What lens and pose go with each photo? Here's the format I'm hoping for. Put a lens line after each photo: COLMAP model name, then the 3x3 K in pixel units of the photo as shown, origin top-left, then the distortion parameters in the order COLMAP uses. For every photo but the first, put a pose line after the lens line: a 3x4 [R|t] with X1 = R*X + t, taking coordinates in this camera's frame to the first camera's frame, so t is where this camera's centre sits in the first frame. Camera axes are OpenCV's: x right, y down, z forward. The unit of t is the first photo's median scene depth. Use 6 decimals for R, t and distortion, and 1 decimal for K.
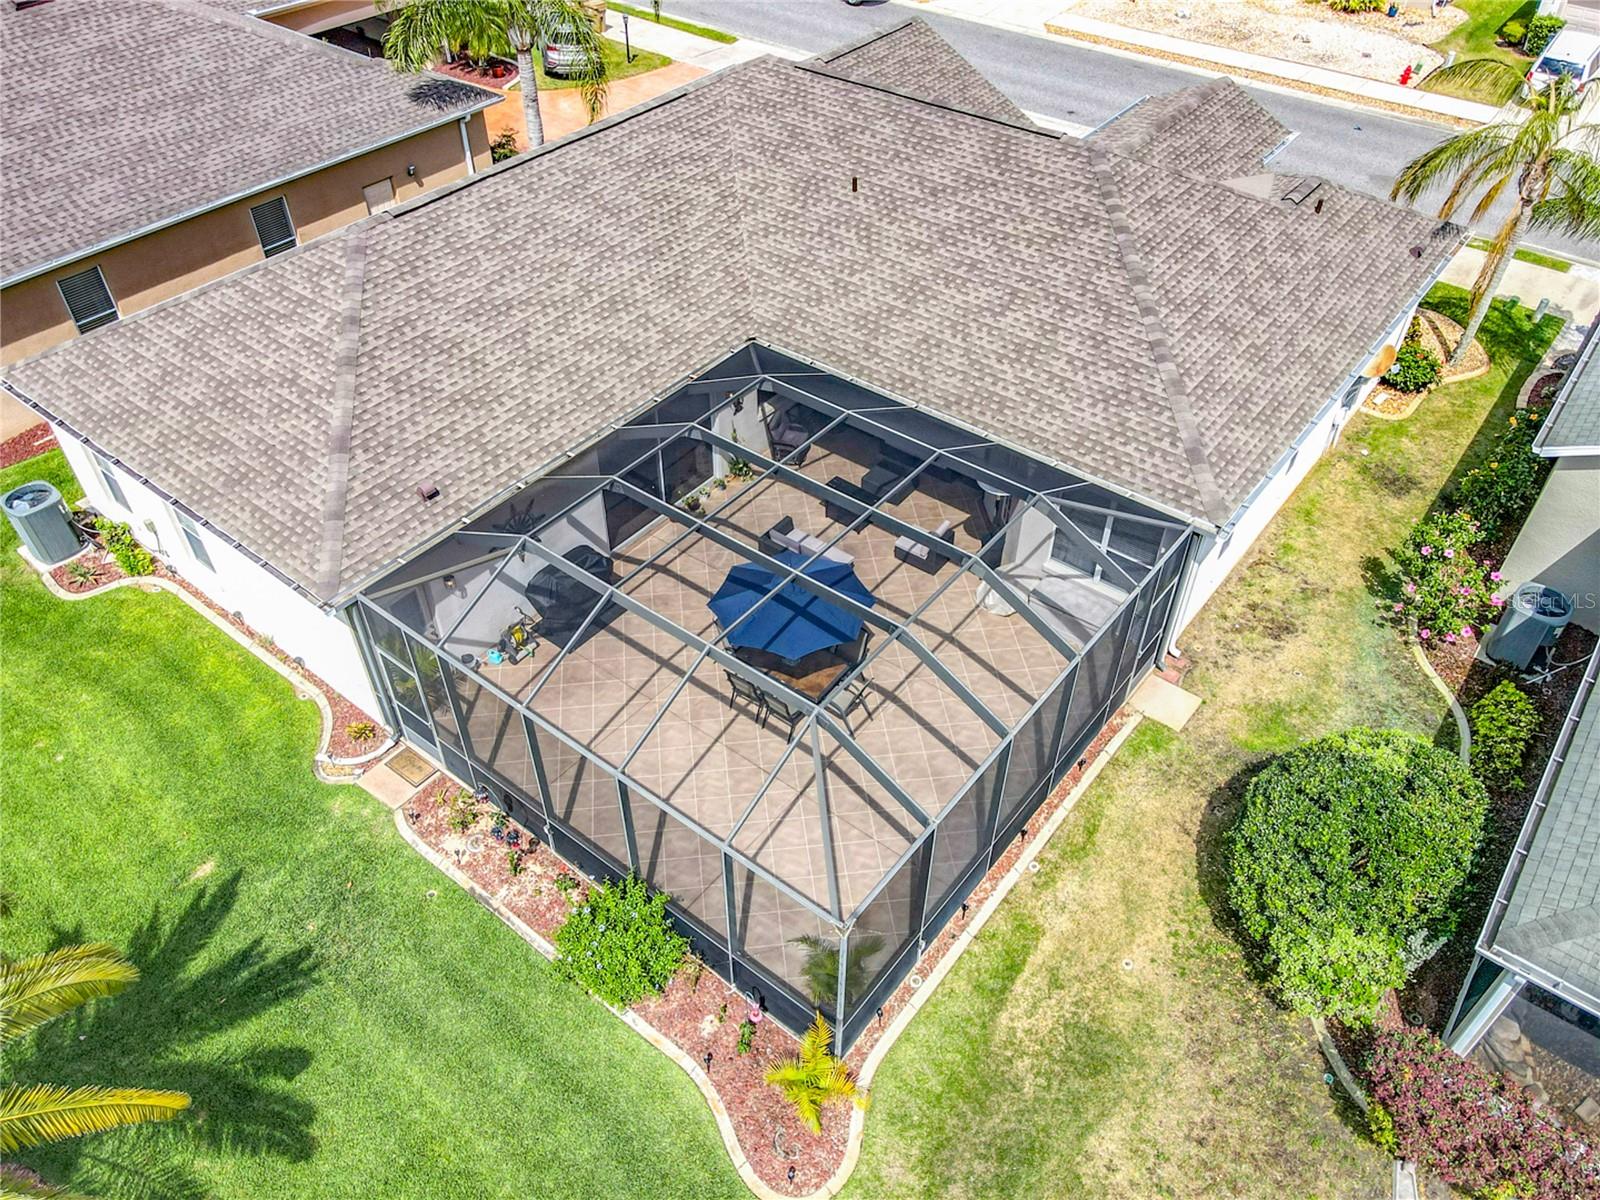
lens RADIAL K [[1185.0, 0, 800.0], [0, 1185.0, 600.0], [0, 0, 1]] dist [0.005941, 0.004513]
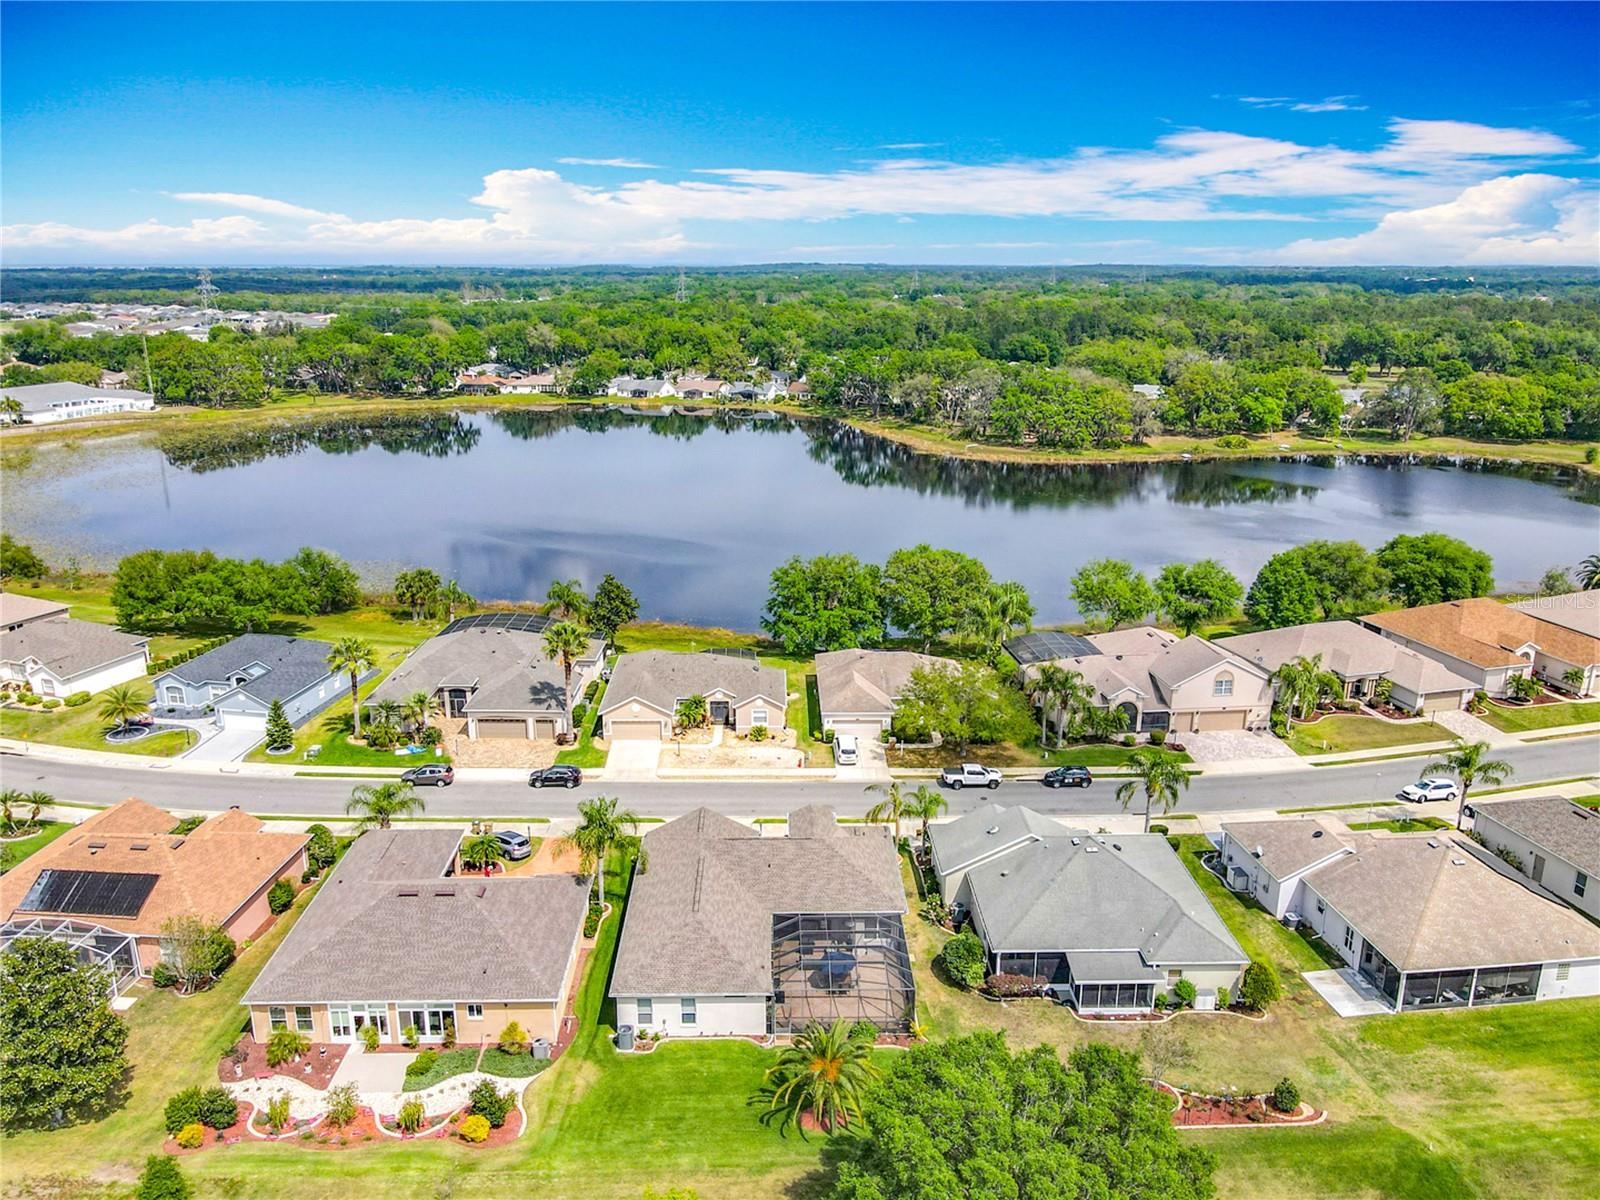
lens RADIAL K [[1173.1, 0, 786.5], [0, 1173.1, 598.0], [0, 0, 1]] dist [0.006177, 0.002789]
pose [[0.782655, -0.170712, 0.598589, -2.232864], [0.424552, 0.849658, -0.312788, 0.118703], [-0.455199, 0.498937, 0.737466, -2.423216]]
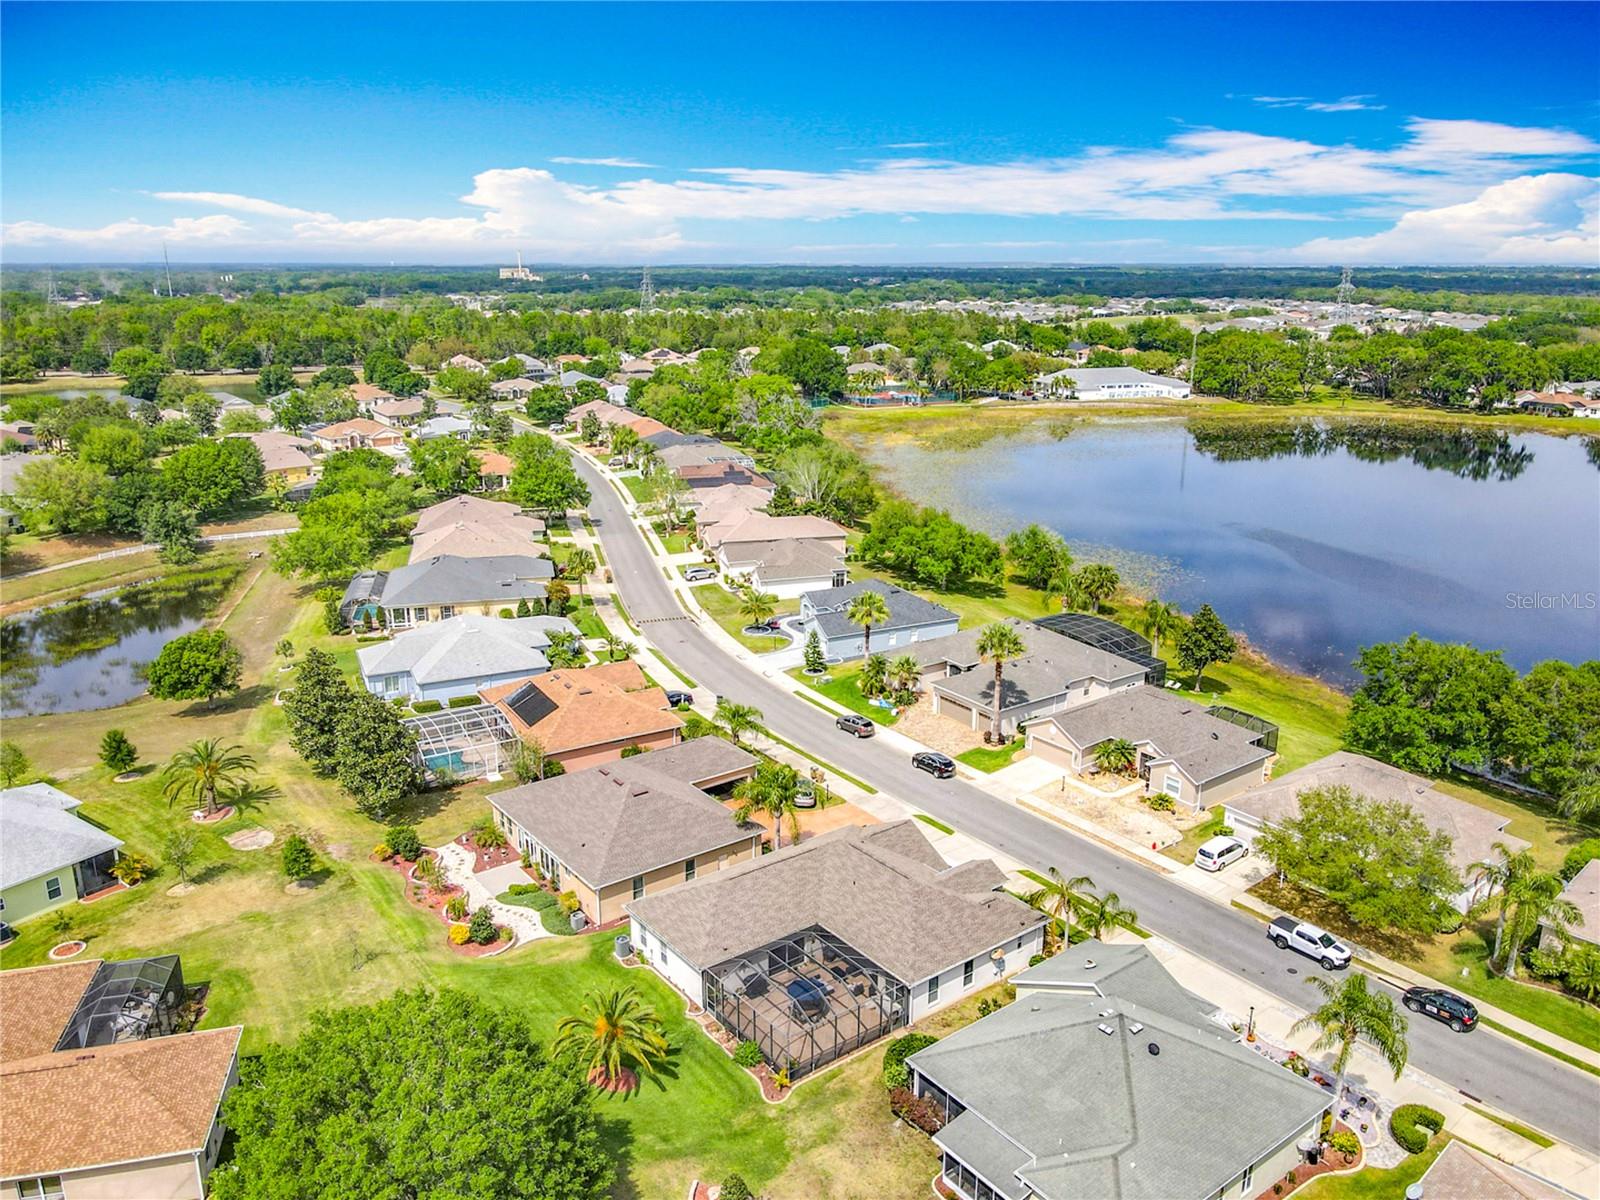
lens RADIAL K [[1185.0, 0, 800.0], [0, 1185.0, 600.0], [0, 0, 1]] dist [0.005941, 0.004513]
pose [[0.967792, 0.069992, -0.241826, 0.790560], [-0.172363, 0.884350, -0.433839, 0.540225], [0.183494, 0.461547, 0.867931, -2.874769]]
